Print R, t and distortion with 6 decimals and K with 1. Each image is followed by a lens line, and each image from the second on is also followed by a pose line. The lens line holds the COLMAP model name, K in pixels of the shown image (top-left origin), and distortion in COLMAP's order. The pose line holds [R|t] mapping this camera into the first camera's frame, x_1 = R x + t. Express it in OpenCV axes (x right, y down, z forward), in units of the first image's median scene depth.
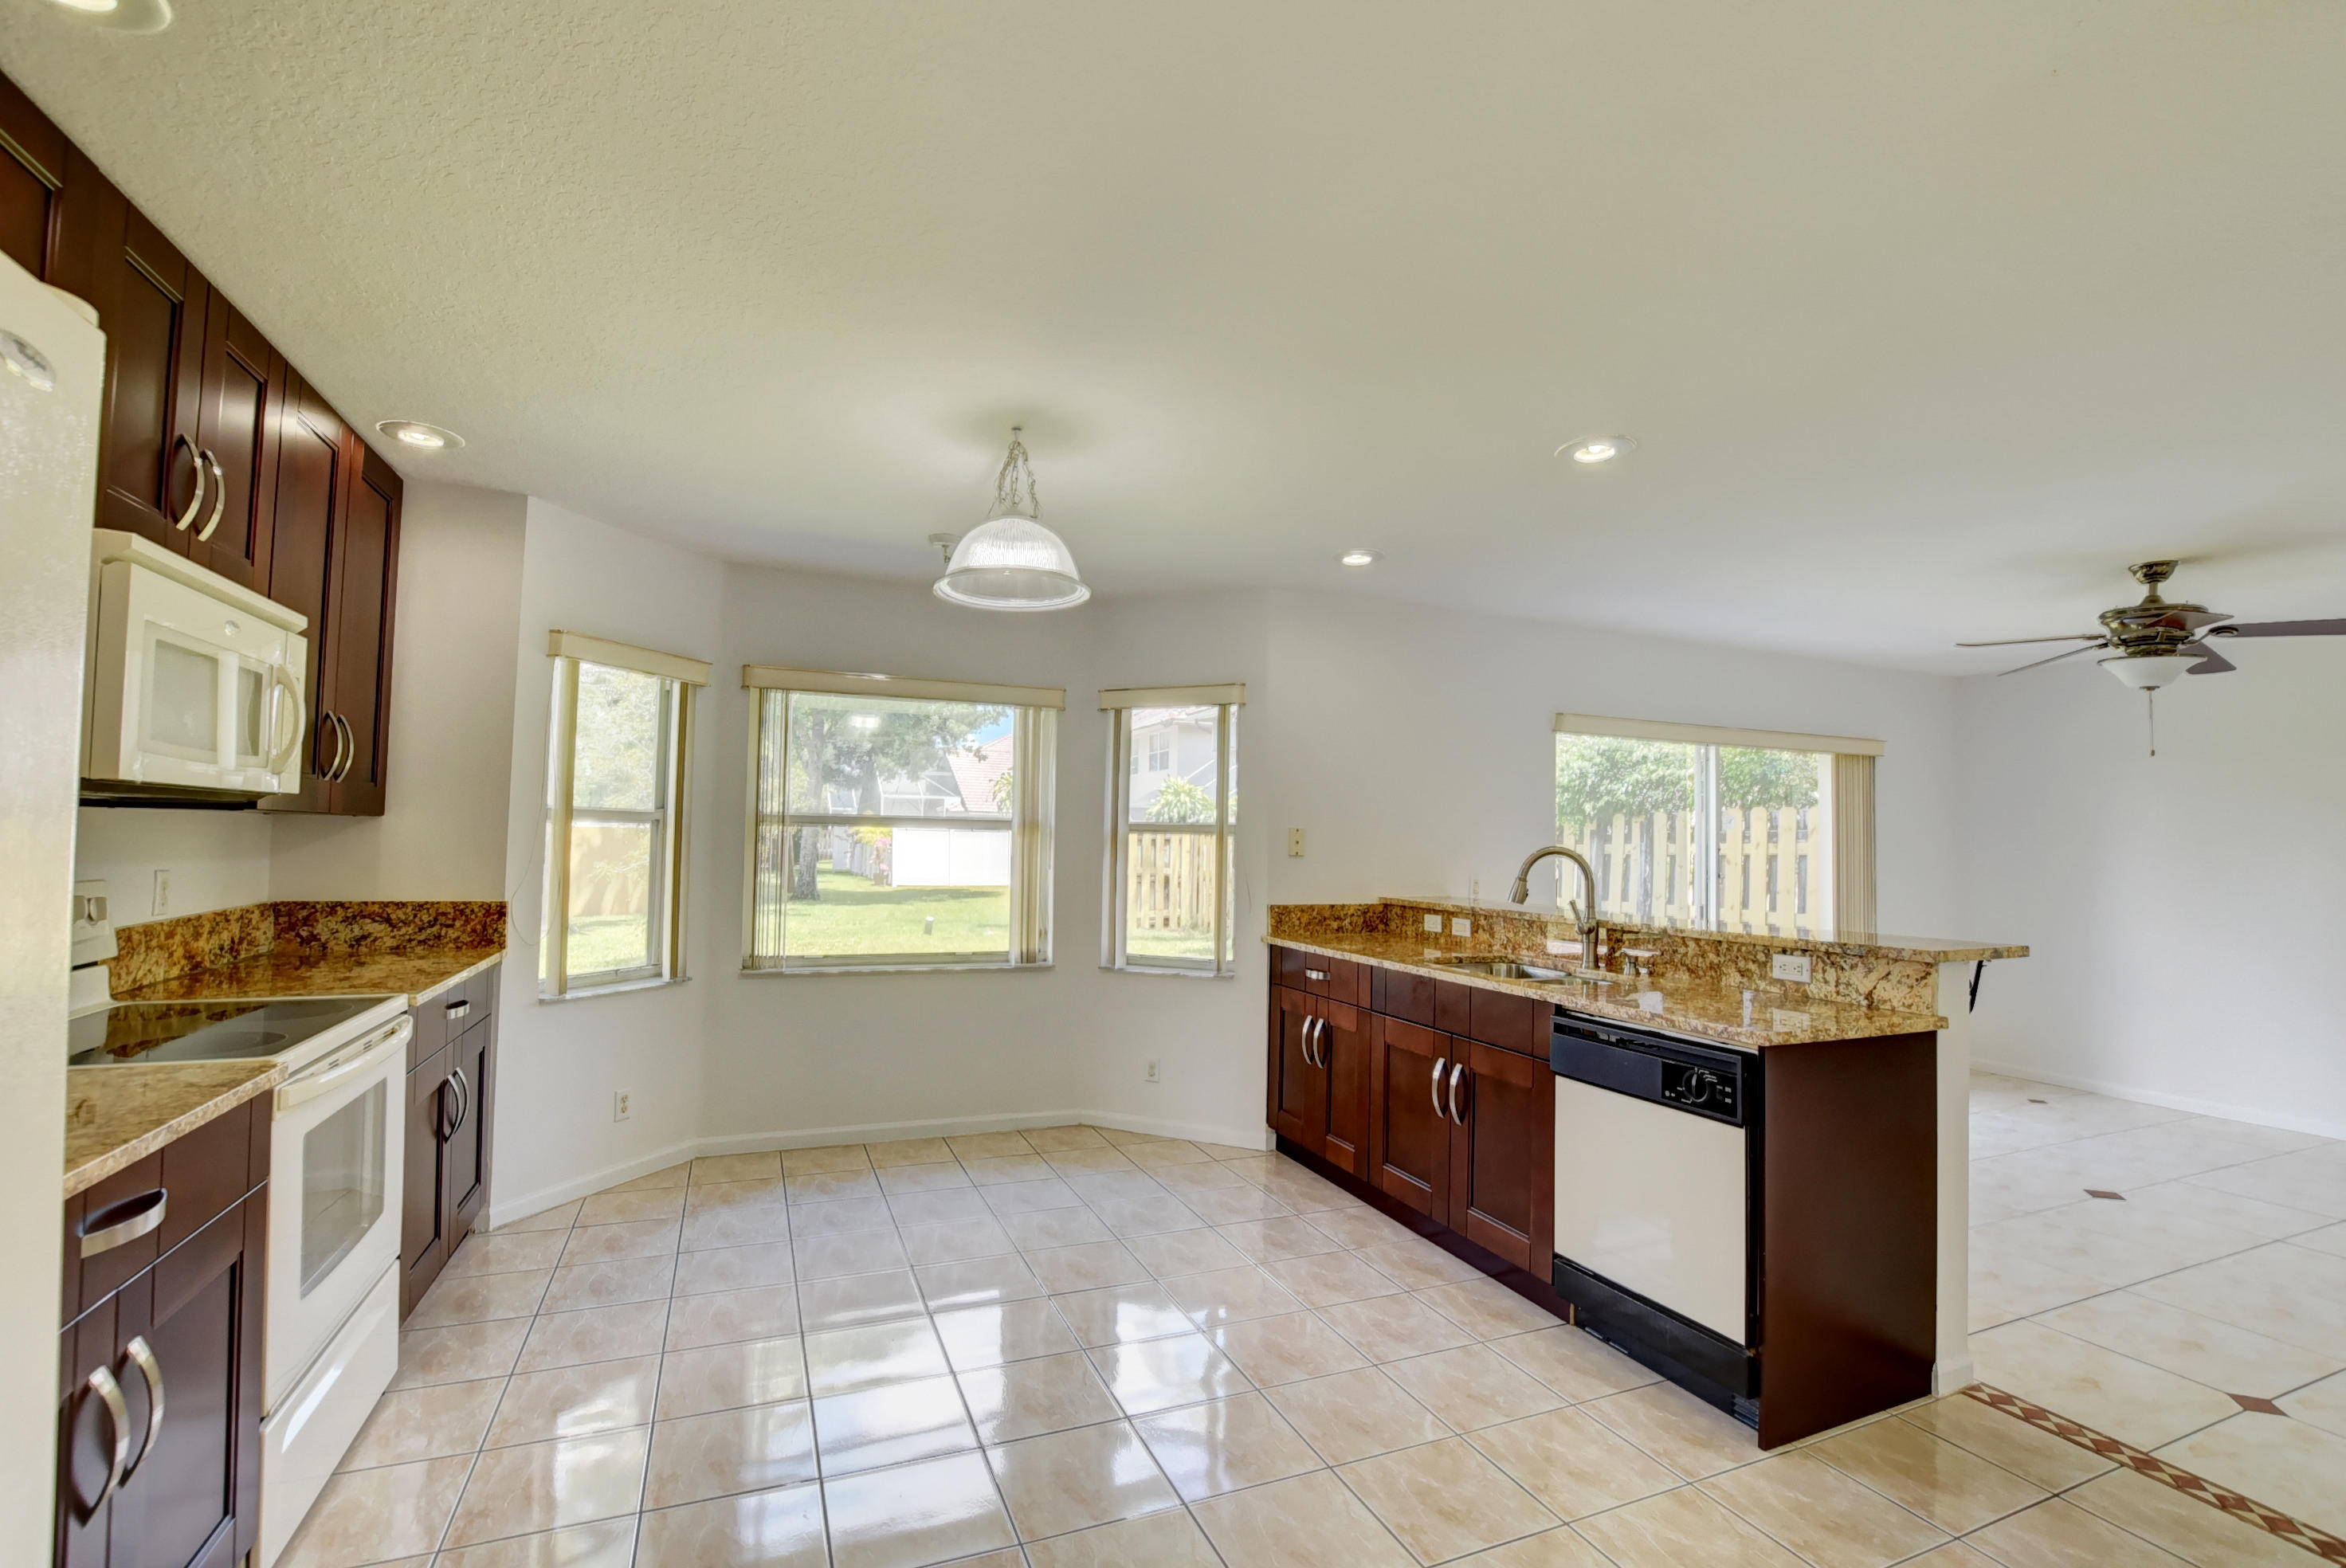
lens RADIAL K [[1043.2, 0, 1182.5], [0, 1043.2, 787.0], [0, 0, 1]] dist [-0.026047, 0.001919]
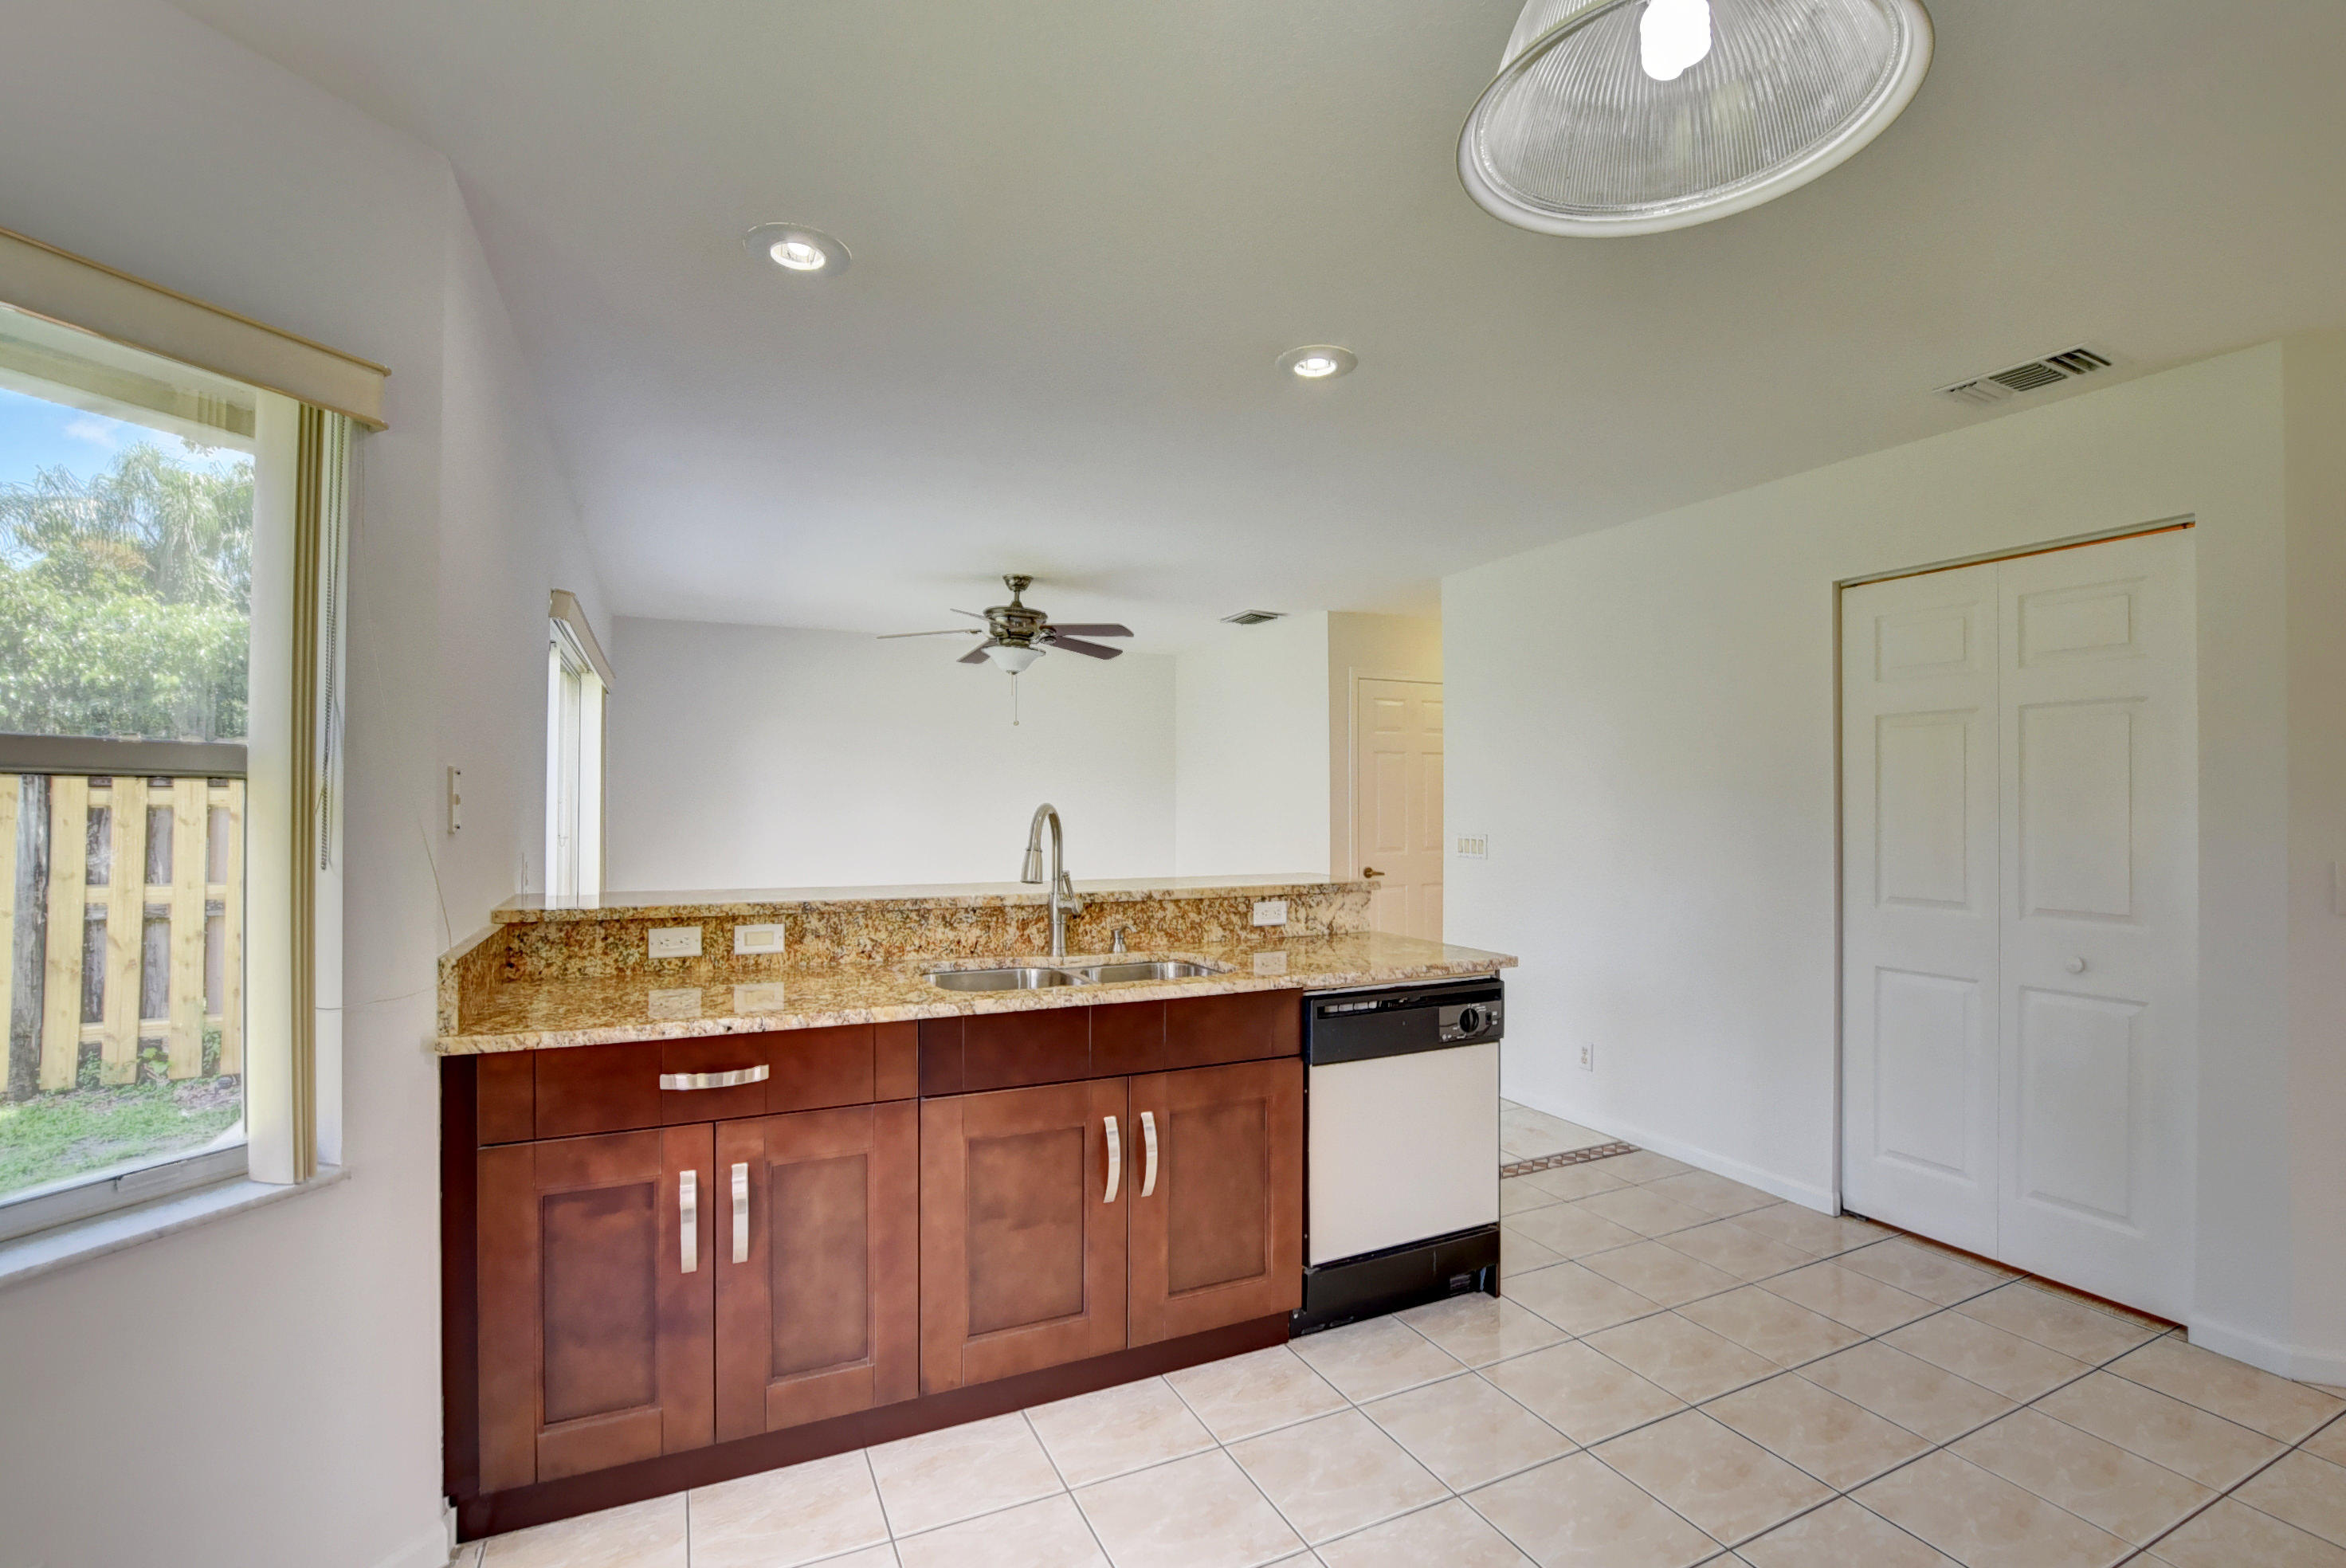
lens RADIAL K [[1043.2, 0, 1180.3], [0, 1043.2, 792.9], [0, 0, 1]] dist [-0.026047, 0.001919]
pose [[-0.042730, -0.009728, 0.999039, -0.448973], [-0.057289, 0.998331, 0.007271, 0.040275], [-0.997443, -0.056923, -0.043216, 1.019306]]
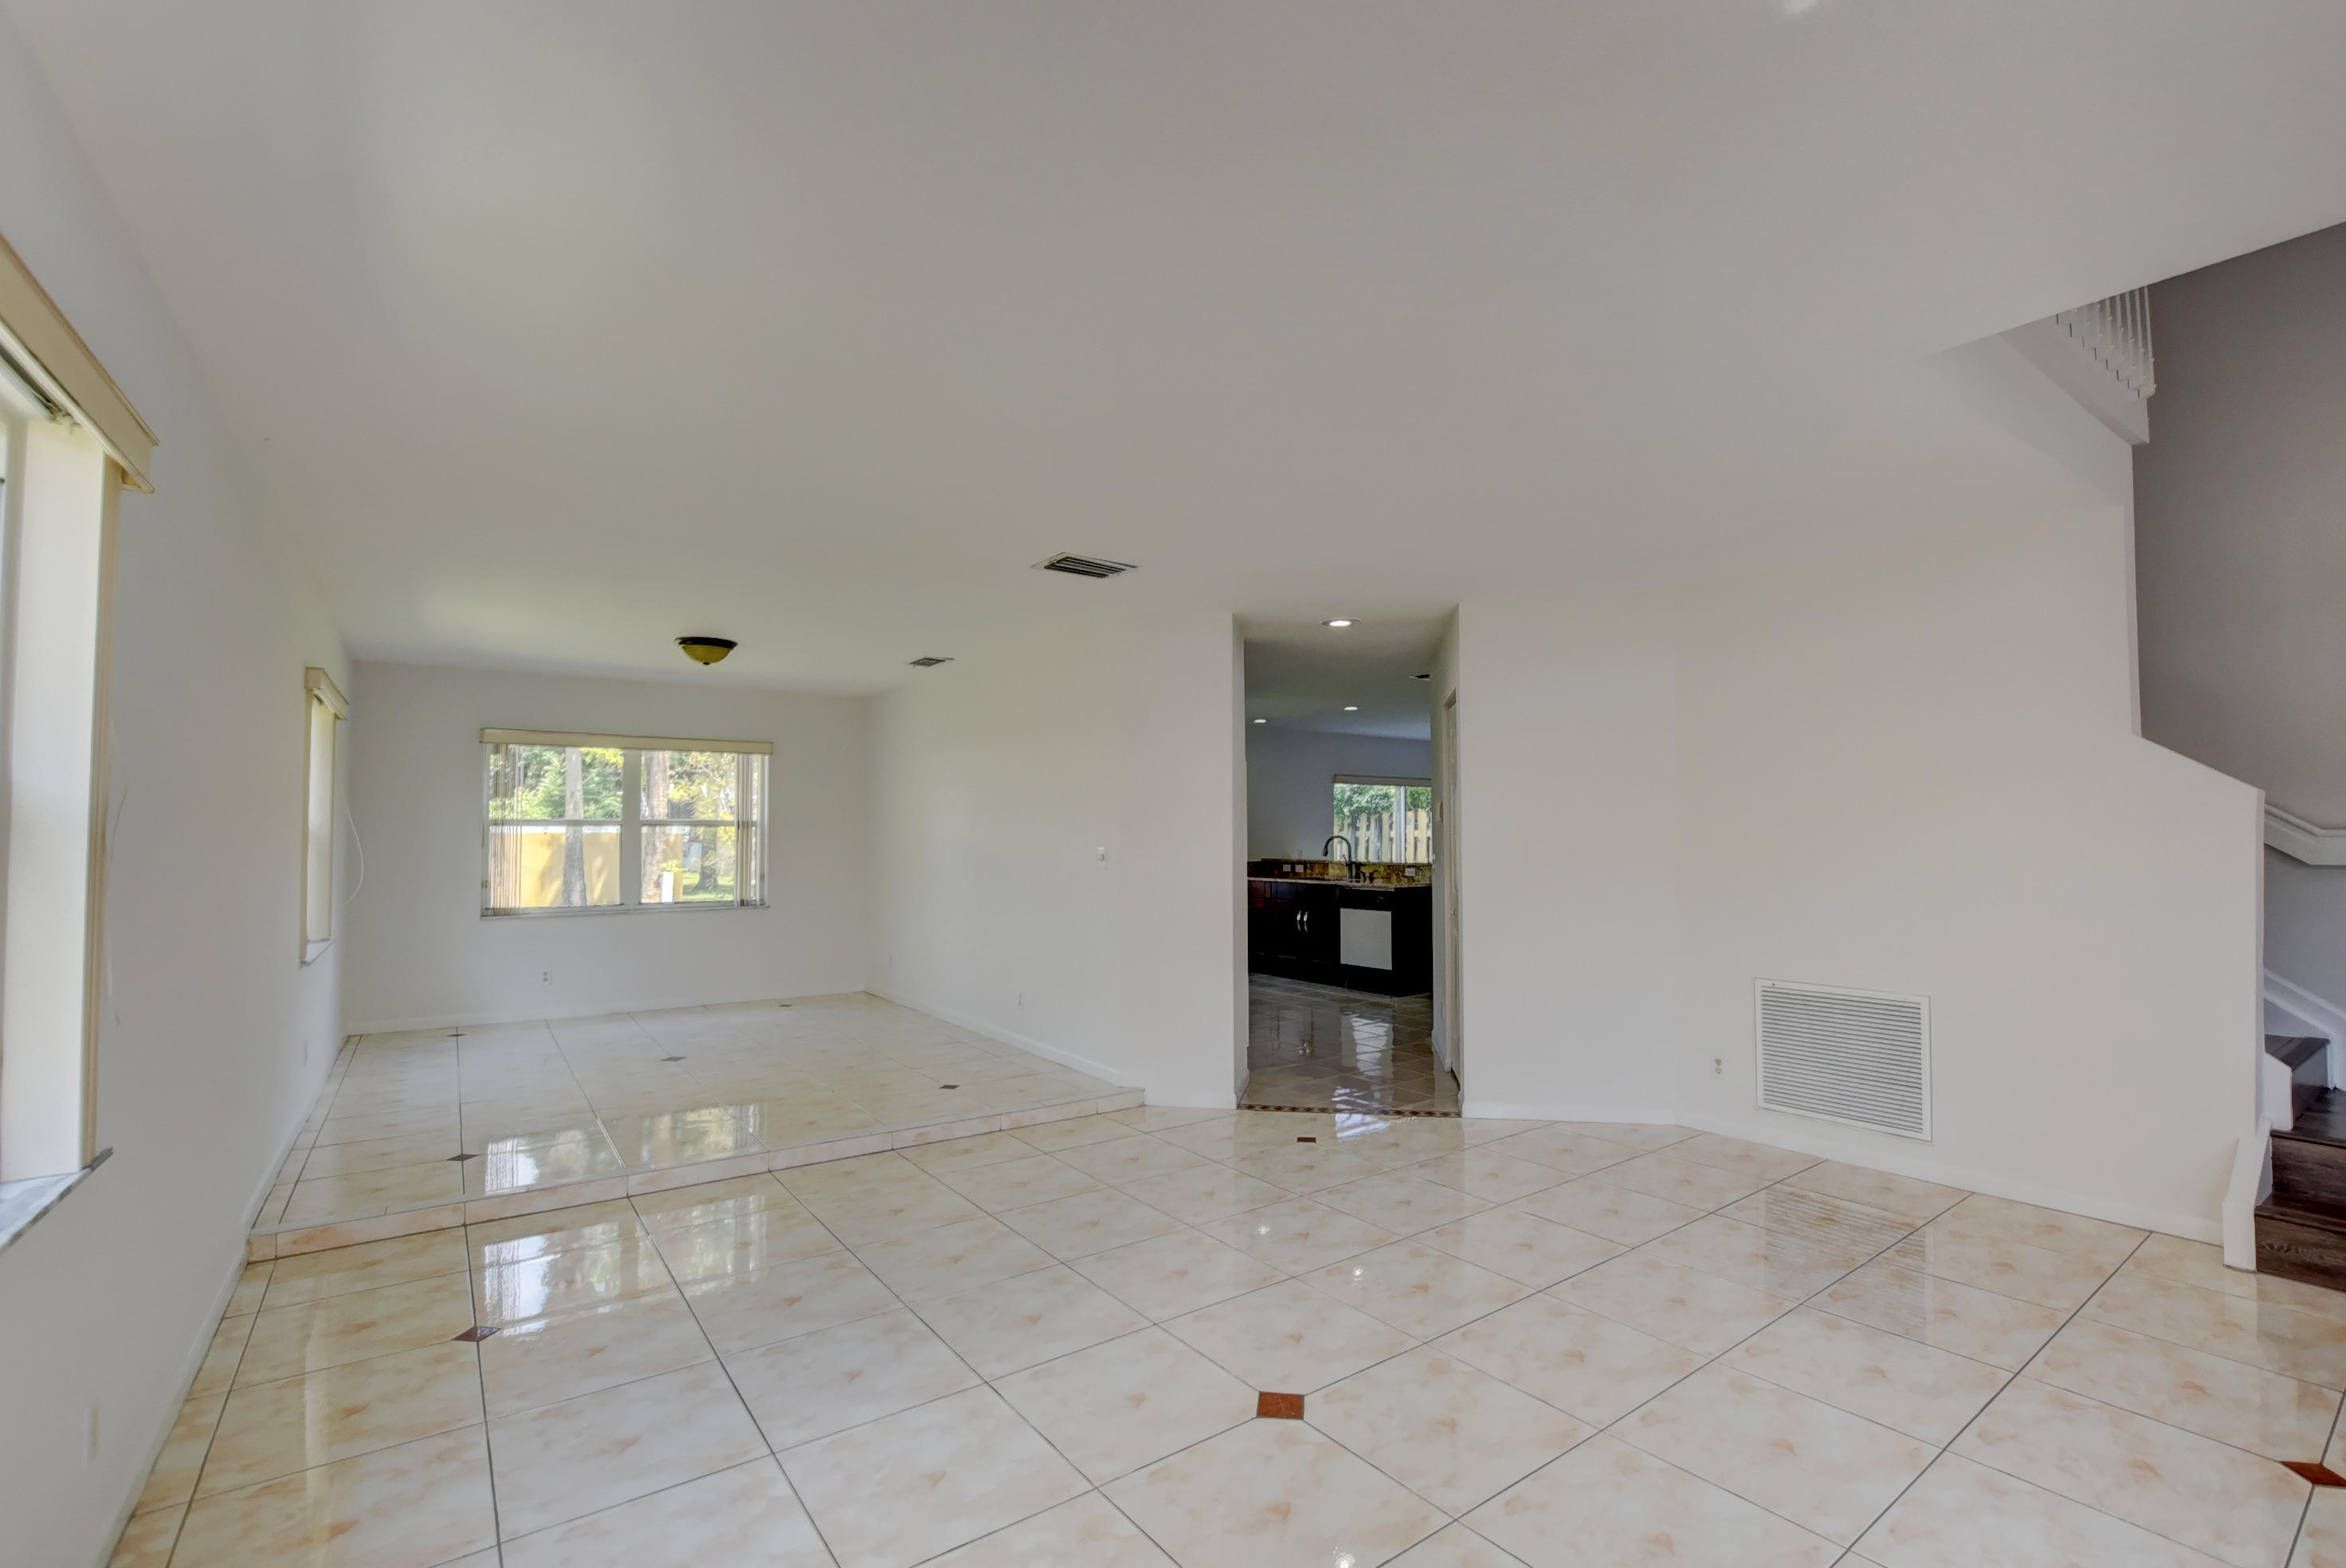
lens RADIAL K [[1043.2, 0, 1184.6], [0, 1043.2, 792.0], [0, 0, 1]] dist [-0.026047, 0.001919]
pose [[0.975301, -0.009288, 0.220685, -0.688615], [0.005690, 0.999840, 0.016938, -0.113190], [-0.220807, -0.015264, 0.975198, -1.709997]]
